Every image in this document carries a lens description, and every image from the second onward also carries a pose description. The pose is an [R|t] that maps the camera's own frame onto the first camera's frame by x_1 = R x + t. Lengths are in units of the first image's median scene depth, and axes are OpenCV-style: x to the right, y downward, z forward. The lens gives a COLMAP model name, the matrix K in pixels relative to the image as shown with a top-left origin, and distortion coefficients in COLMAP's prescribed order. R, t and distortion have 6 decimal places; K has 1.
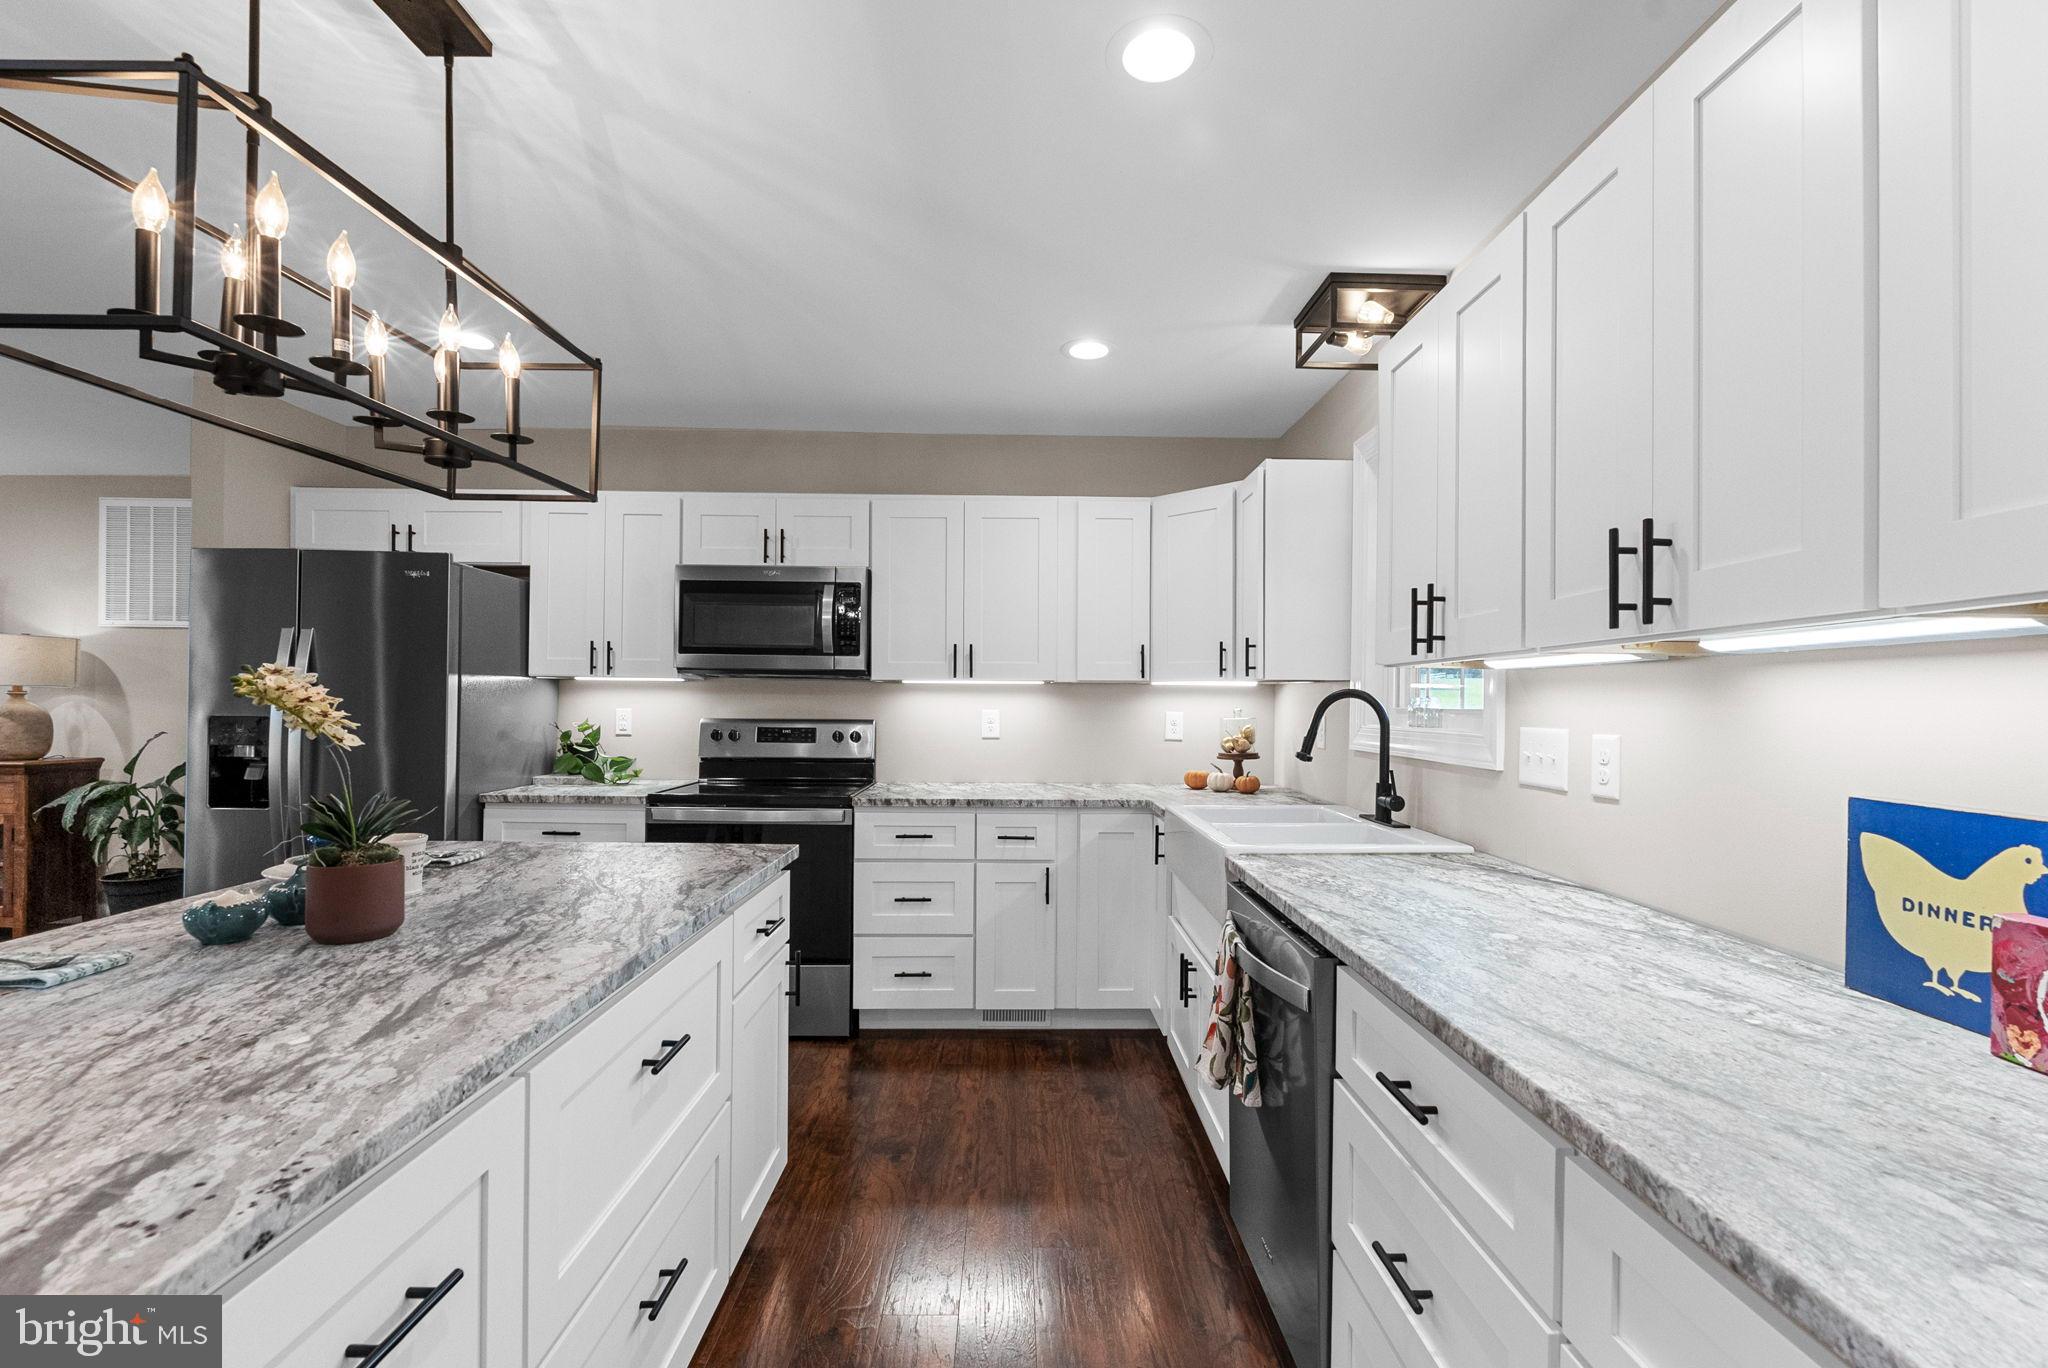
lens RADIAL K [[903.7, 0, 1027.2], [0, 903.7, 698.2], [0, 0, 1]] dist [-0.003938, -0.000753]
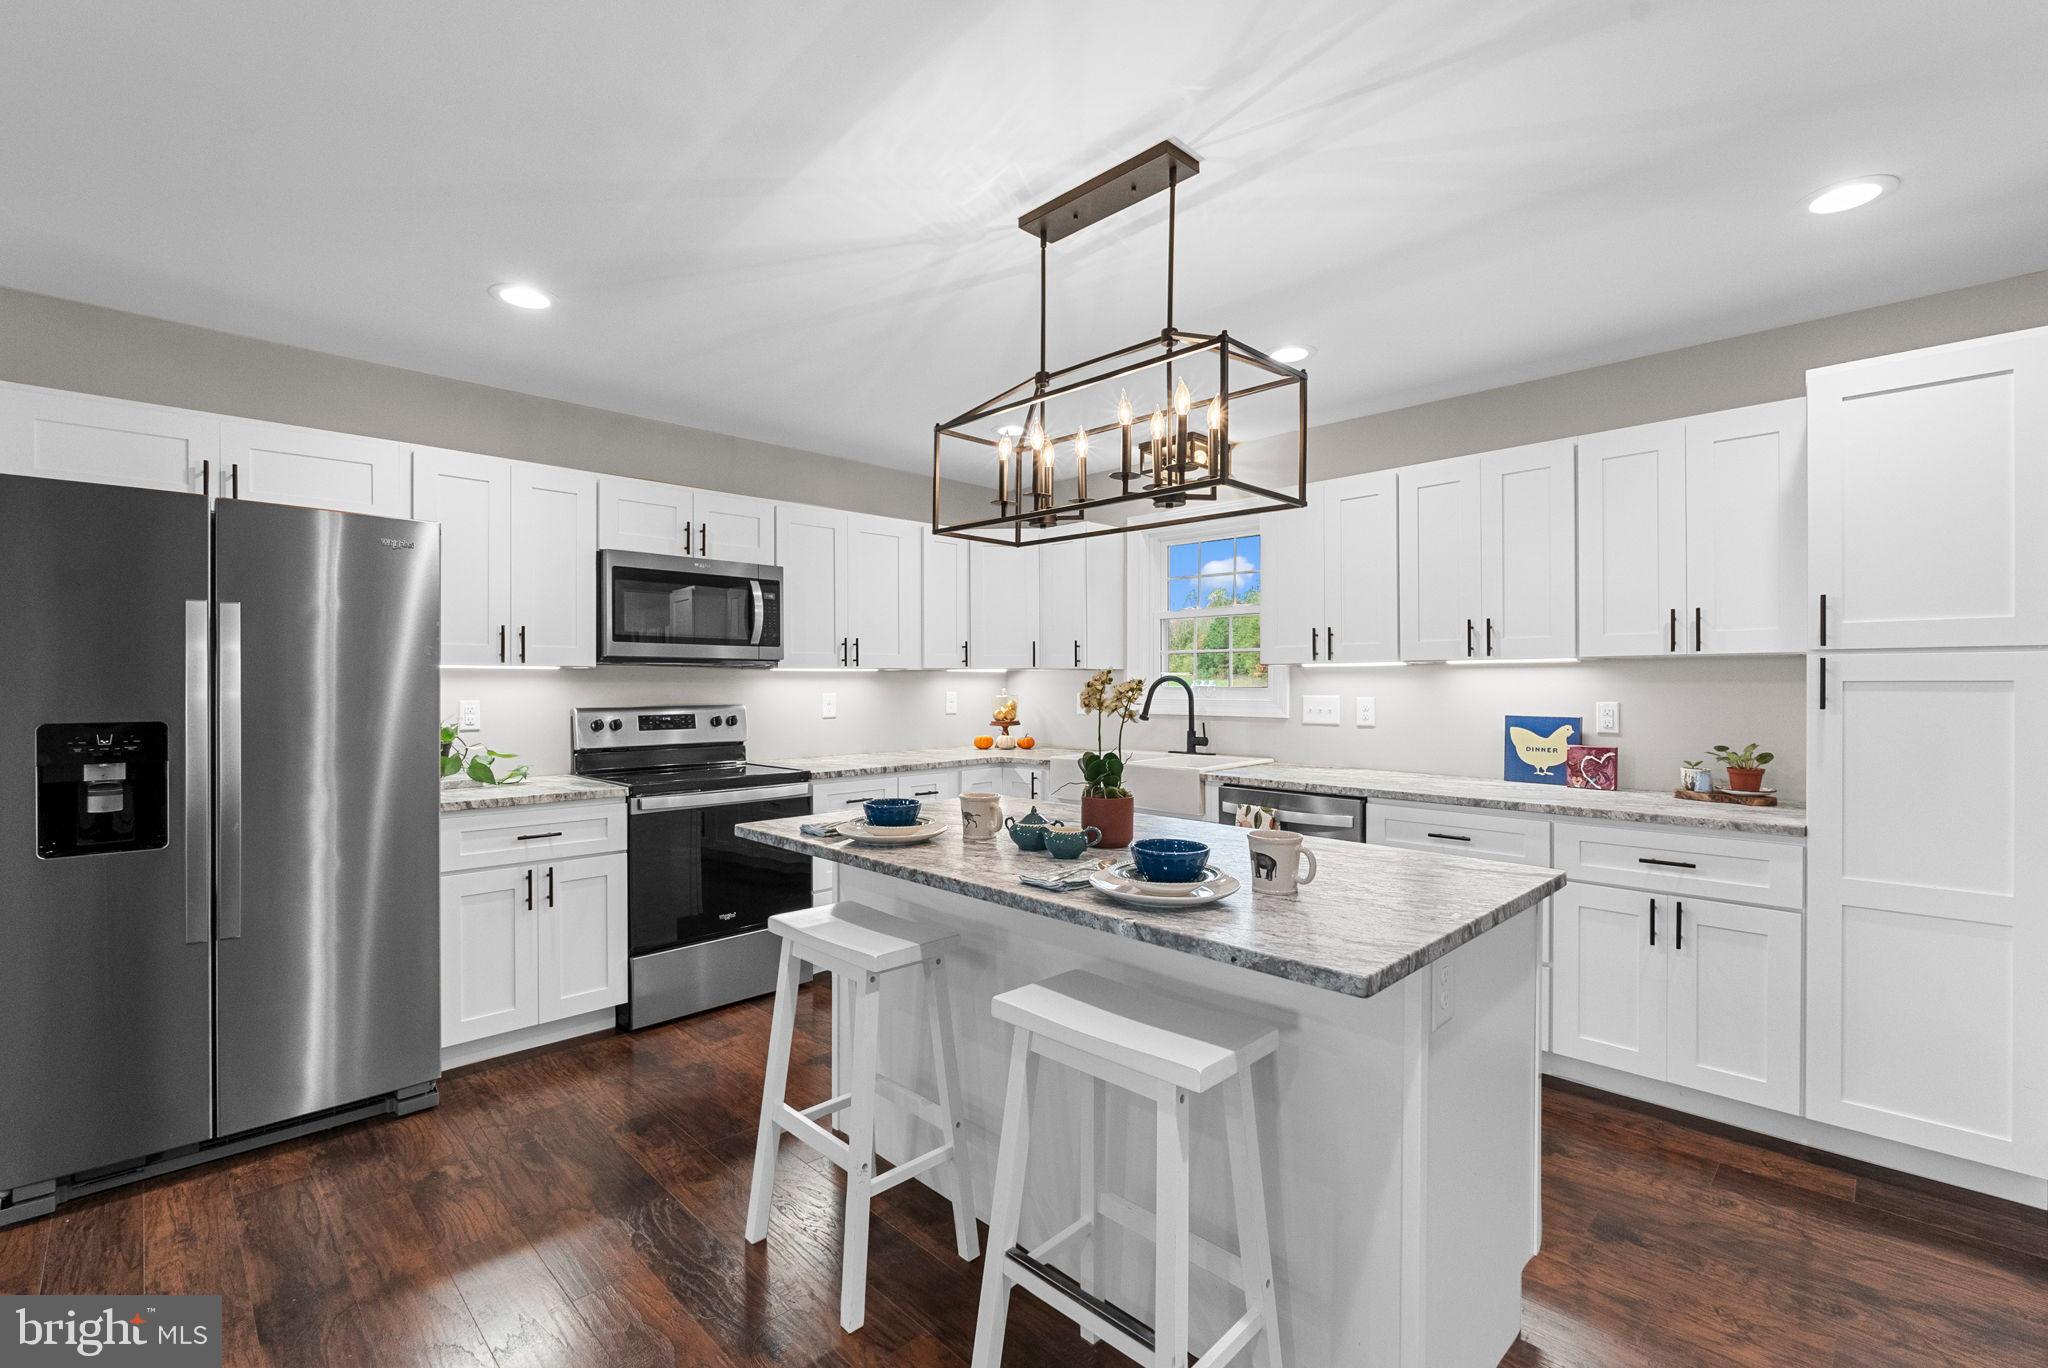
lens RADIAL K [[903.7, 0, 1027.0], [0, 903.7, 676.9], [0, 0, 1]] dist [-0.003938, -0.000753]
pose [[0.717993, -0.008161, 0.696002, -0.731972], [0.007269, 0.999965, 0.004227, -0.012158], [-0.696012, 0.002024, 0.718027, -0.005137]]
